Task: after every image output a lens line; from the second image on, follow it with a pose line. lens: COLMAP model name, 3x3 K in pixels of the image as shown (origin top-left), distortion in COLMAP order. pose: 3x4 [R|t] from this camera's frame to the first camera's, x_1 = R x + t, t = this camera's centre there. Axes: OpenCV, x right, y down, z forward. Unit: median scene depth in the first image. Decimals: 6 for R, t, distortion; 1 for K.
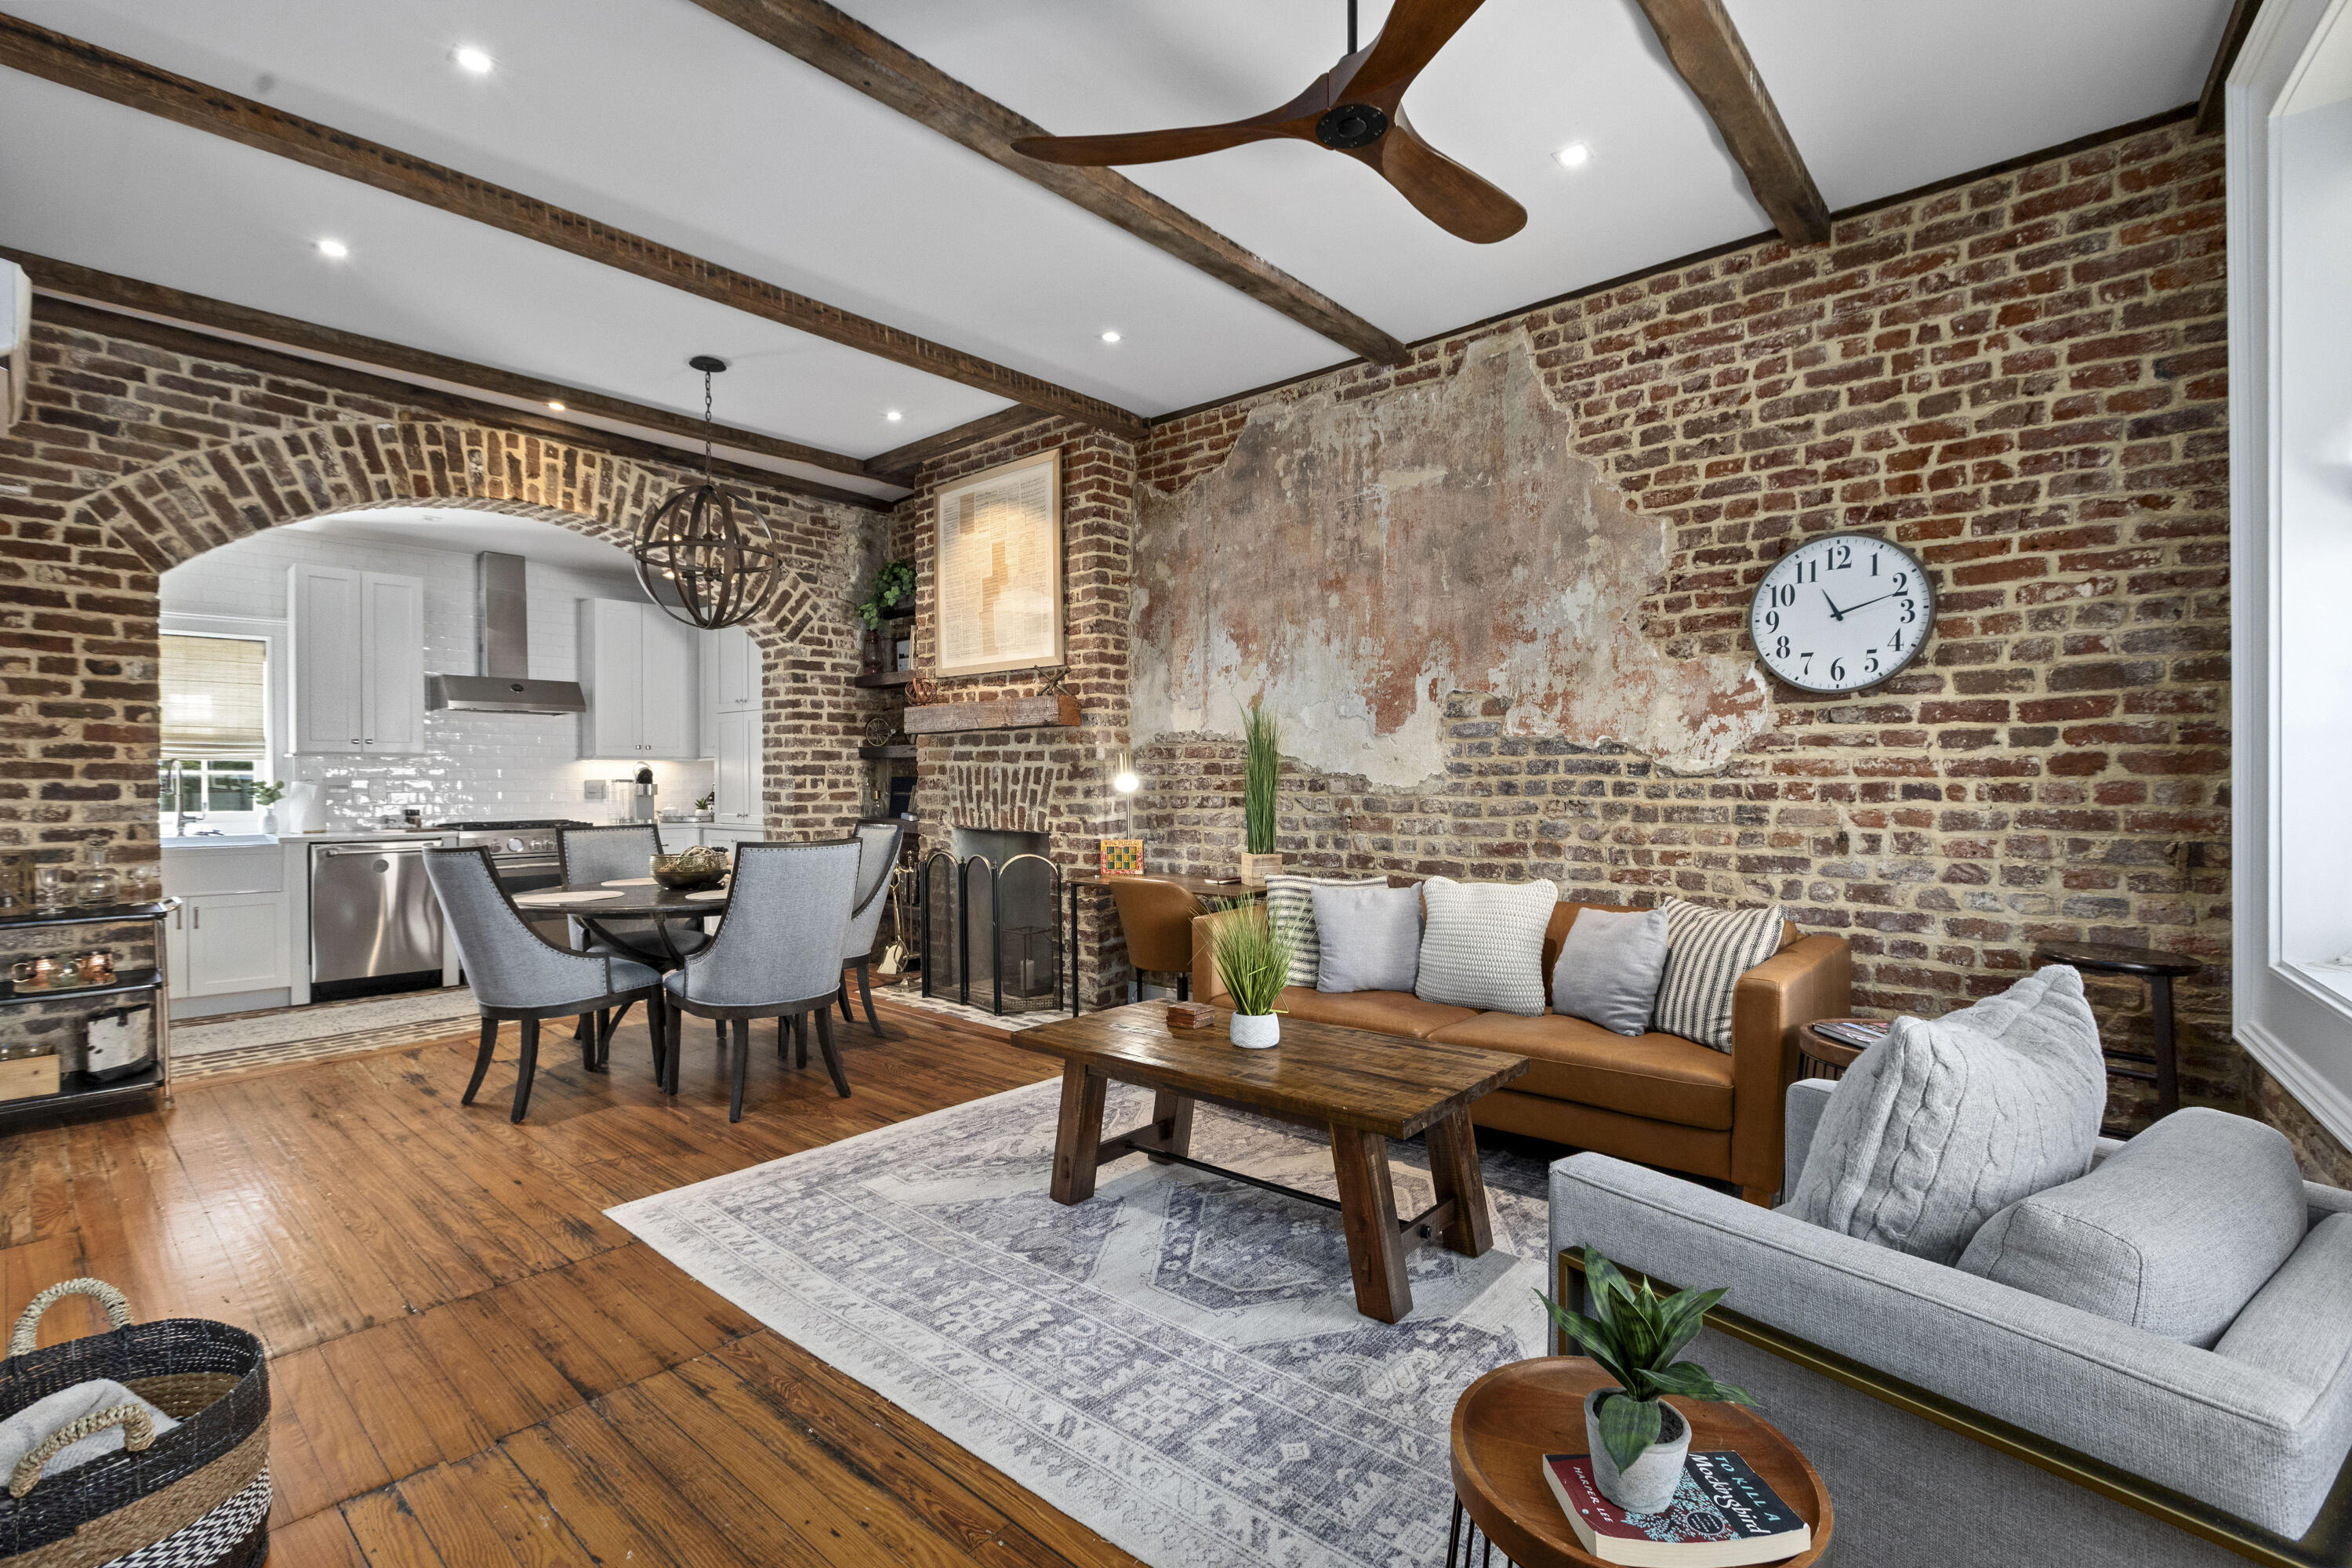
lens RADIAL K [[1056.4, 0, 1171.4], [0, 1056.4, 785.3], [0, 0, 1]] dist [0.004052, -0.001788]
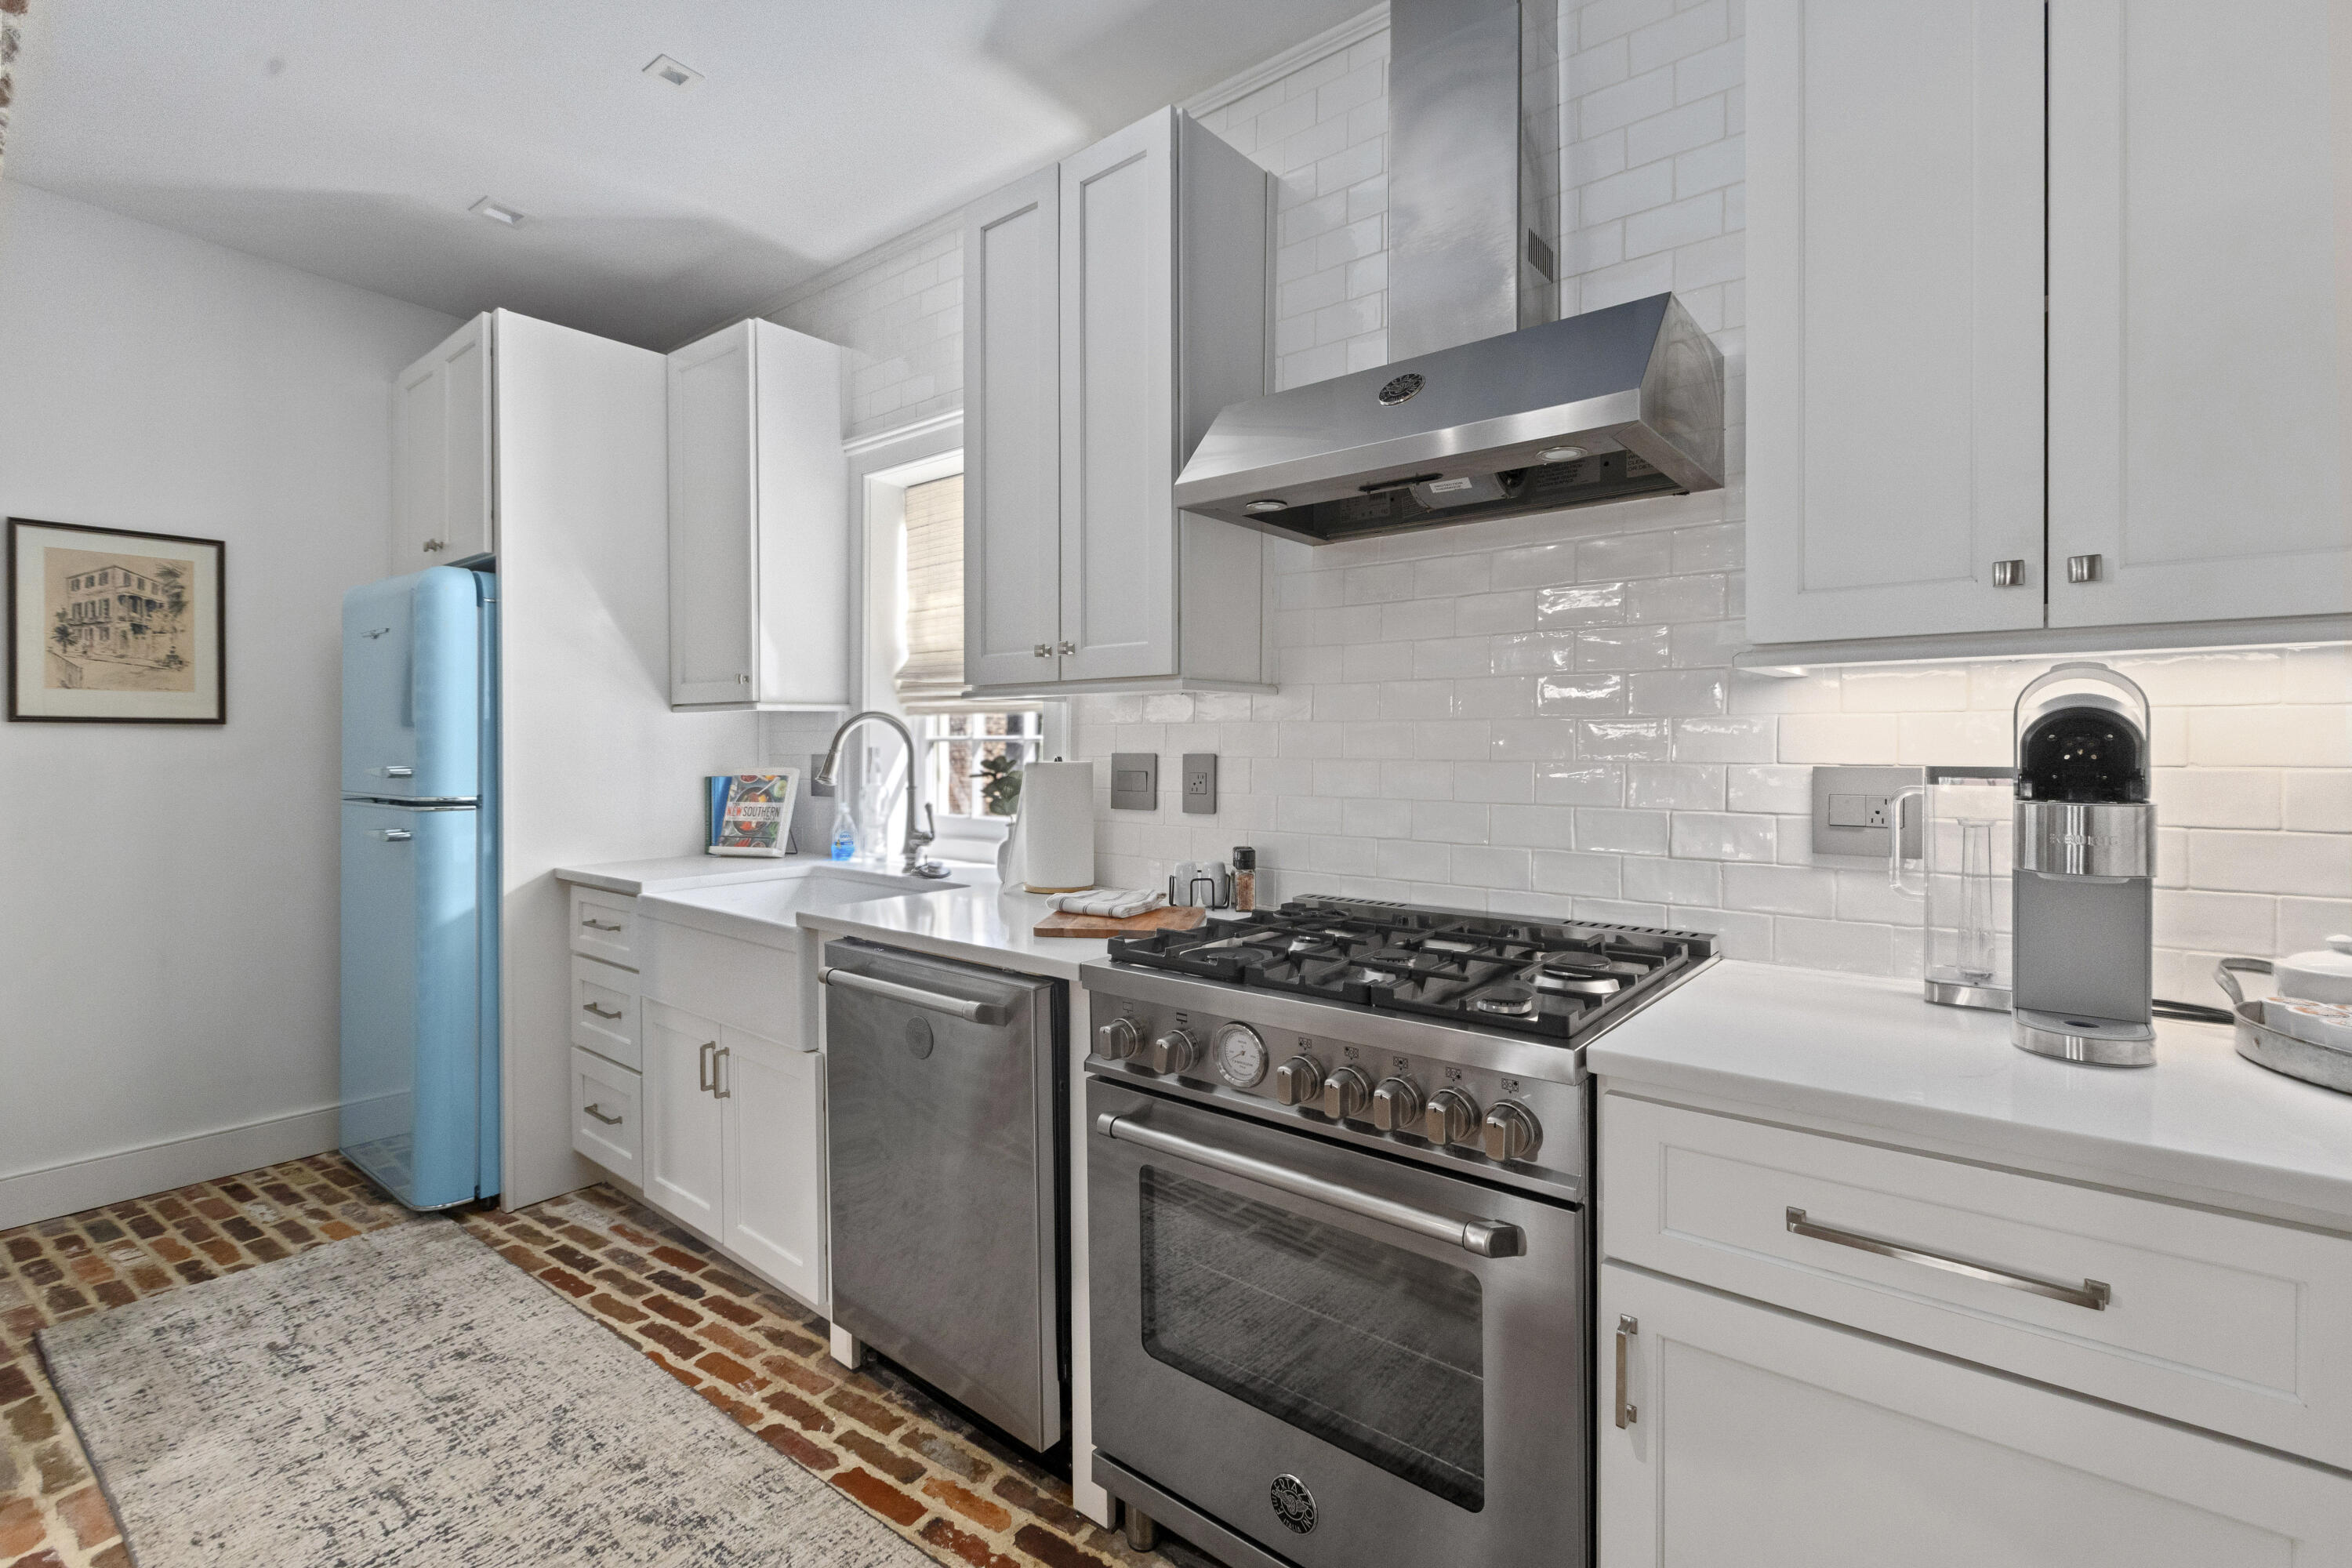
lens RADIAL K [[1056.4, 0, 1178.5], [0, 1056.4, 741.5], [0, 0, 1]] dist [0.004052, -0.001788]
pose [[0.078545, 0.005391, -0.996896, -0.578994], [-0.001738, 0.999985, 0.005271, -0.019007], [0.996909, 0.001319, 0.078553, 1.426541]]
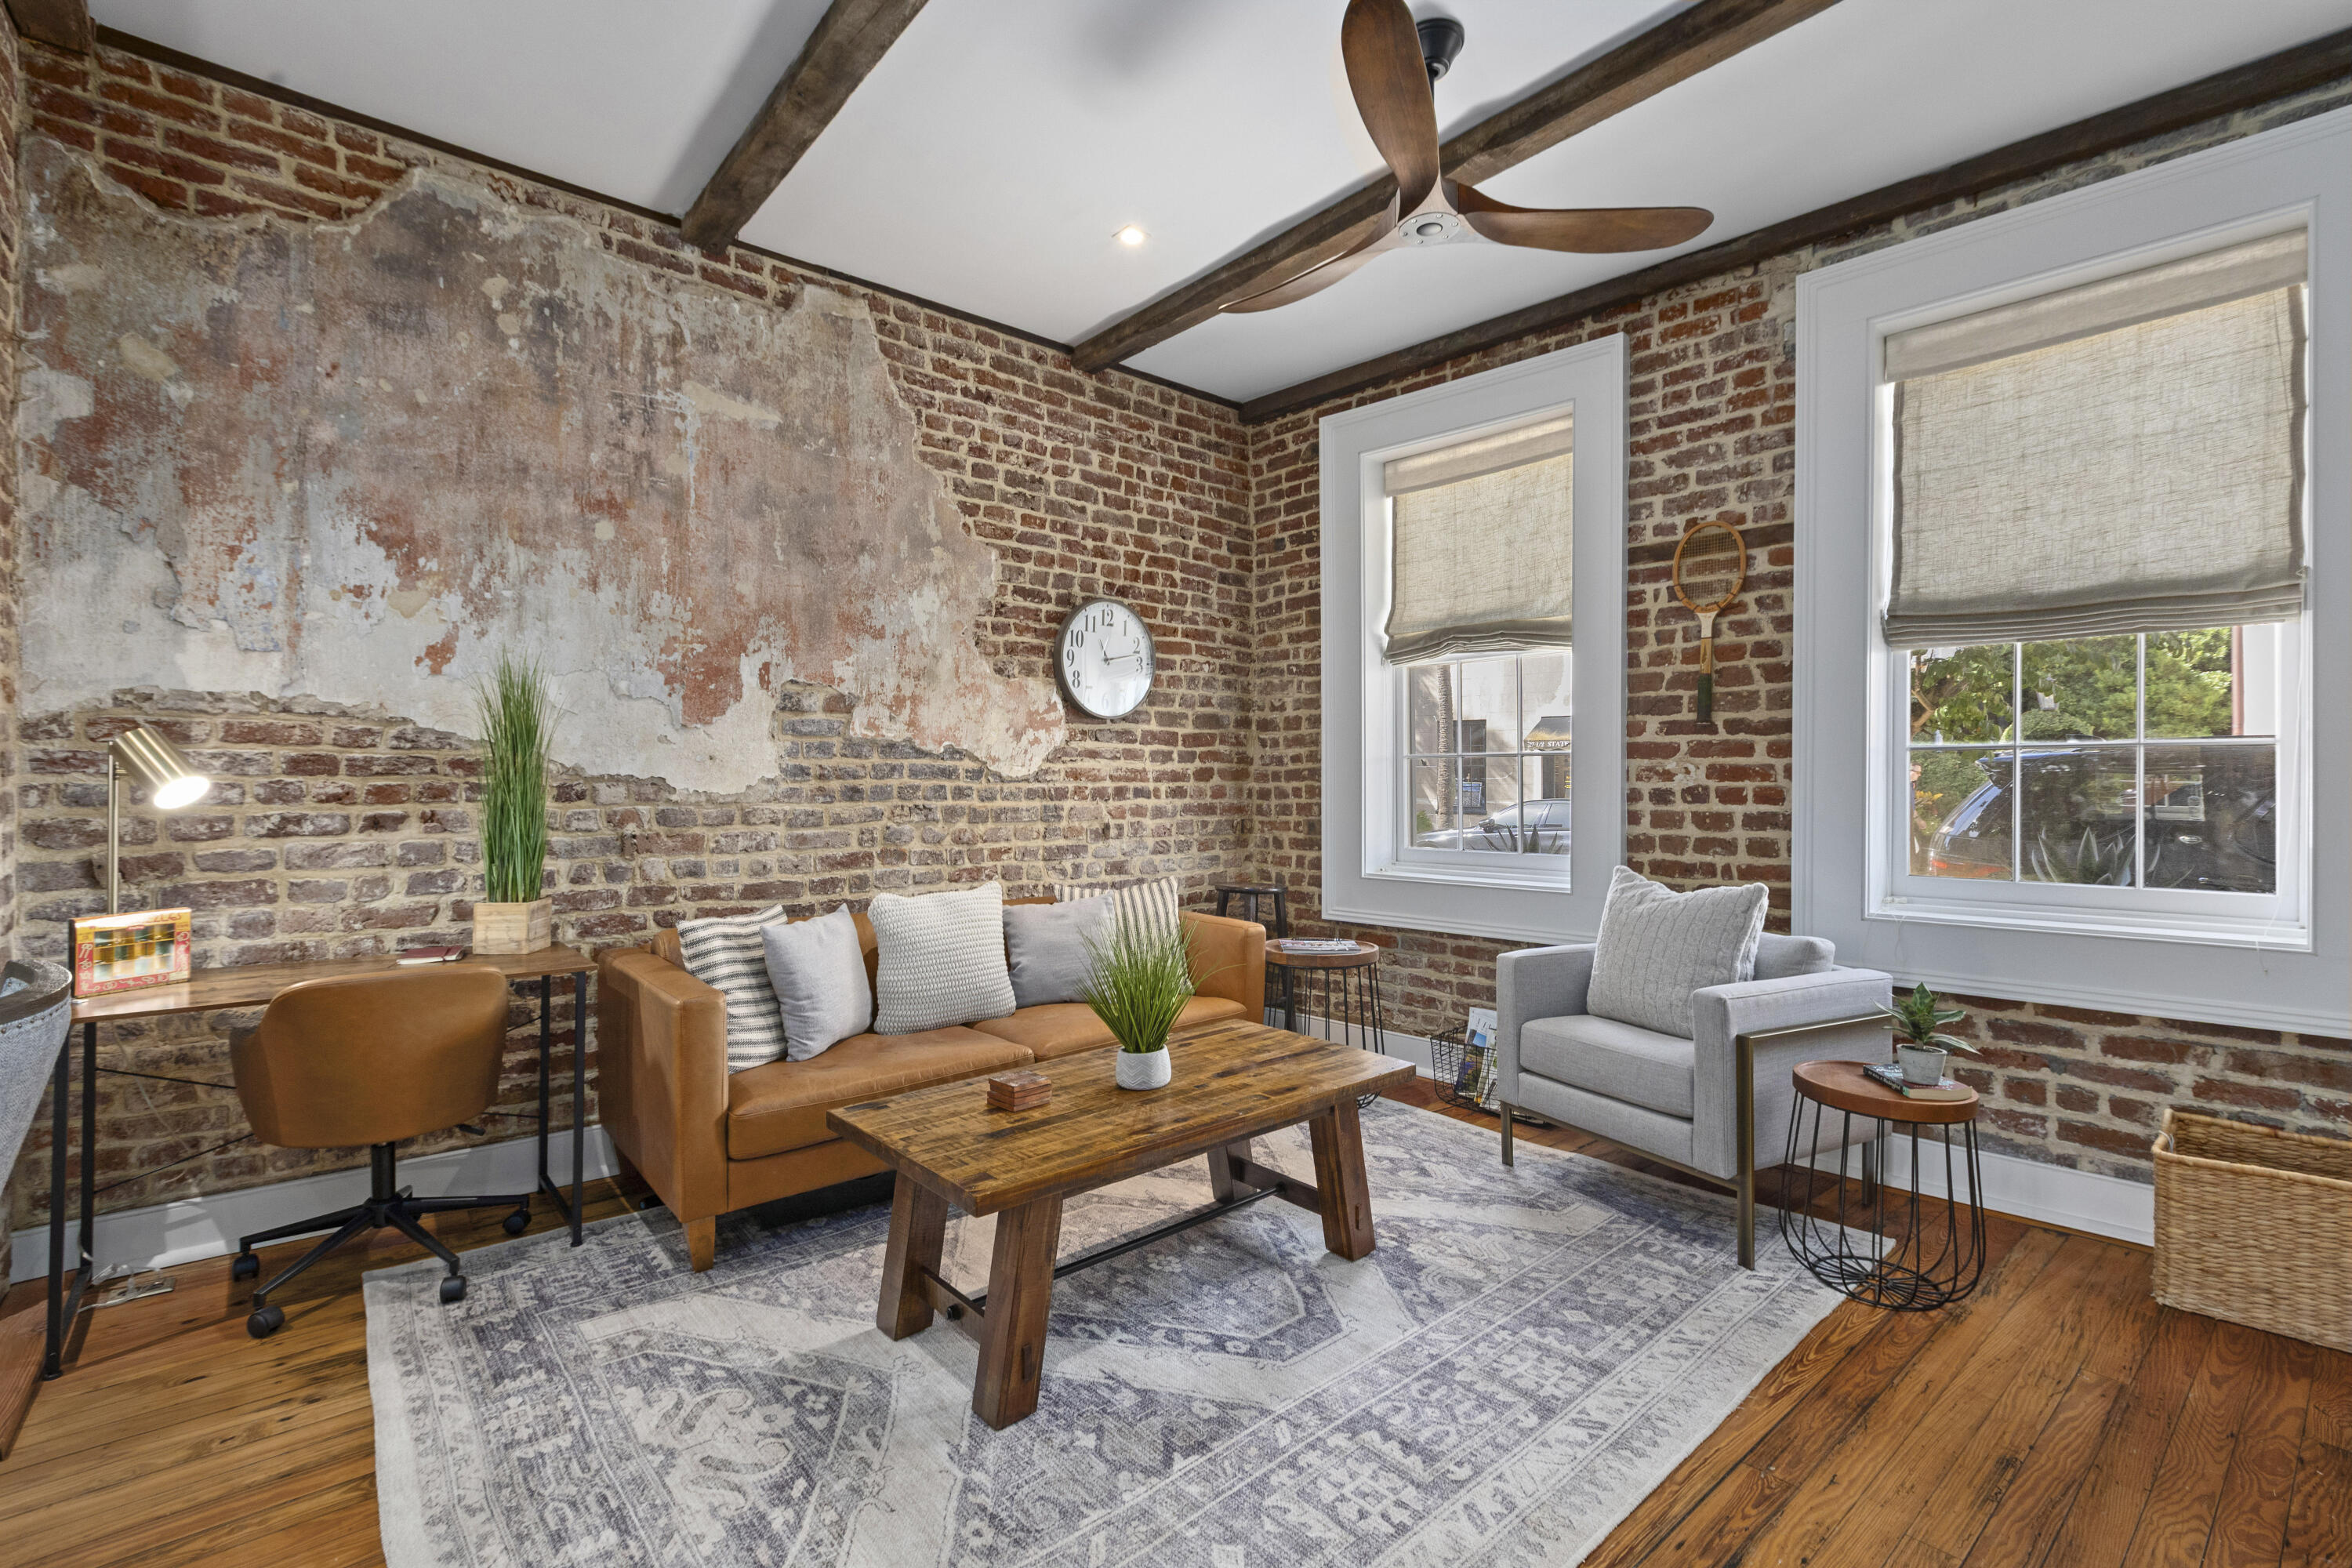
lens RADIAL K [[1056.4, 0, 1172.3], [0, 1056.4, 782.6], [0, 0, 1]] dist [0.004052, -0.001788]
pose [[0.140878, 0.002604, 0.990024, -0.514895], [0.007115, 0.999968, -0.003643, -0.001381], [-0.990001, 0.007557, 0.140855, 0.556832]]
